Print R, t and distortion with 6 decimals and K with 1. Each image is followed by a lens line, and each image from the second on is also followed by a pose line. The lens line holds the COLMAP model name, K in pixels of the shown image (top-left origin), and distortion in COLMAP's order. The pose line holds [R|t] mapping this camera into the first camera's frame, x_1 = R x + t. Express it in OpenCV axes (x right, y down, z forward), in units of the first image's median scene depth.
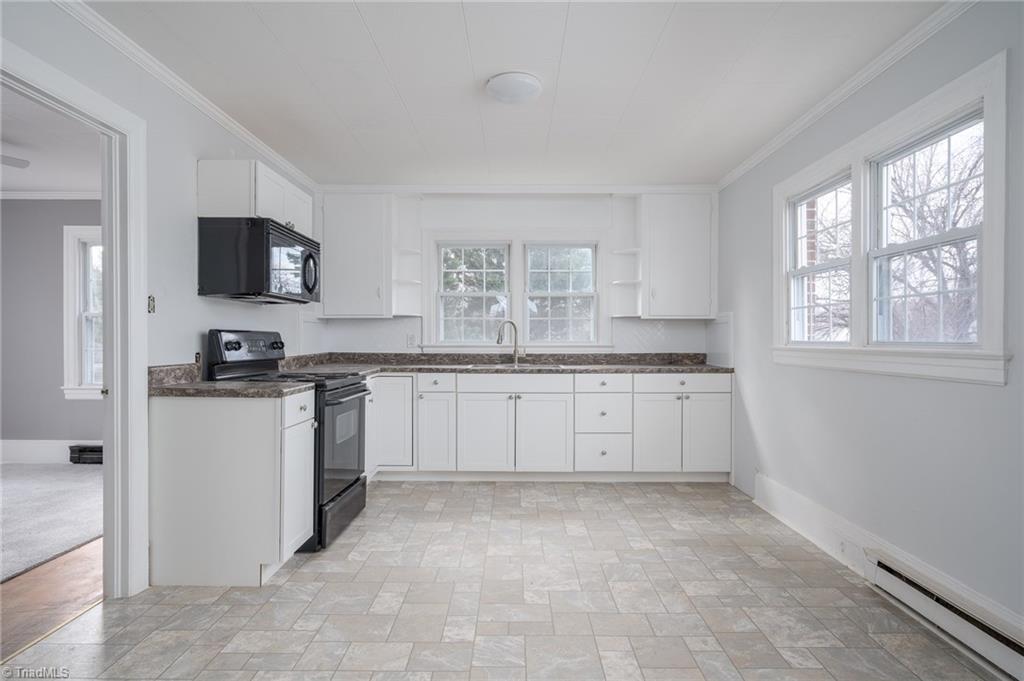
lens RADIAL K [[554.1, 0, 494.7], [0, 554.1, 333.8], [0, 0, 1]] dist [-0.020435, 0.012186]
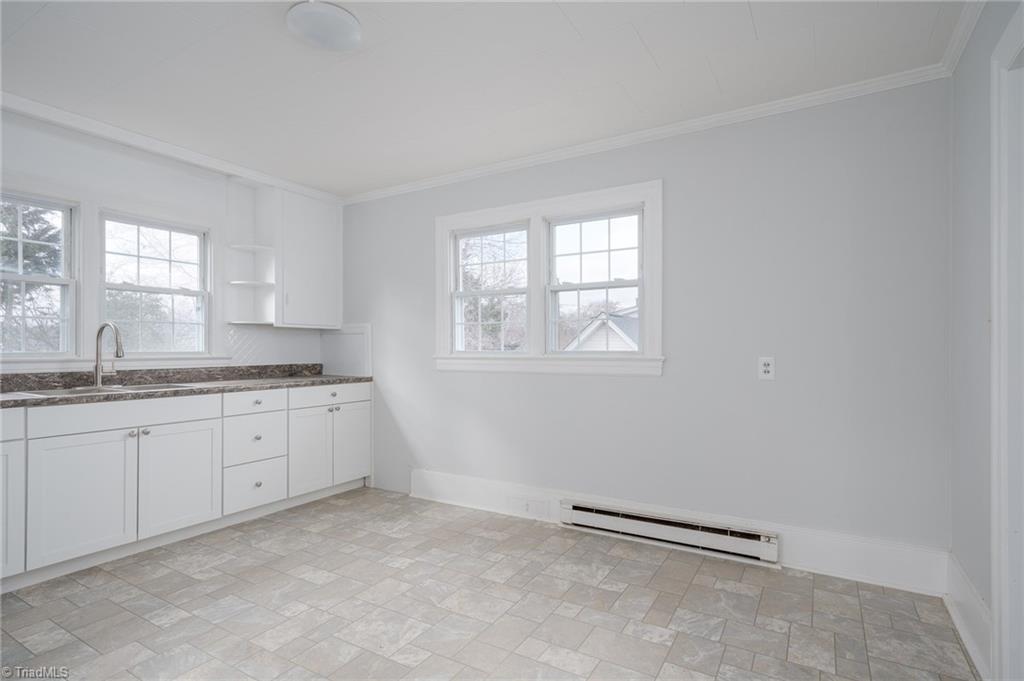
lens RADIAL K [[524.6, 0, 514.9], [0, 524.6, 349.1], [0, 0, 1]] dist [-0.008838, 0.003855]
pose [[0.476366, -0.000644, 0.879247, -0.330507], [-0.007771, 0.999958, 0.004942, 0.002232], [-0.879212, -0.009187, 0.476341, 0.290203]]
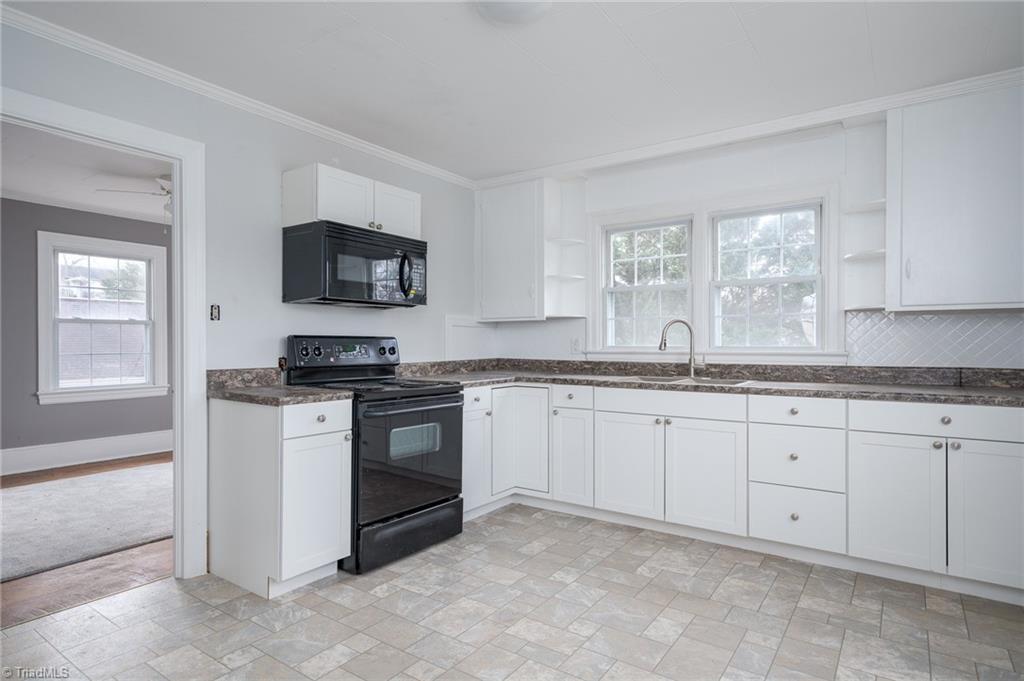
lens RADIAL K [[554.1, 0, 495.4], [0, 554.1, 346.9], [0, 0, 1]] dist [-0.020435, 0.012186]
pose [[0.823800, 0.002301, -0.566875, 0.286135], [0.006449, 0.999889, 0.013431, 0.002006], [0.566843, -0.014720, 0.823694, 0.273299]]
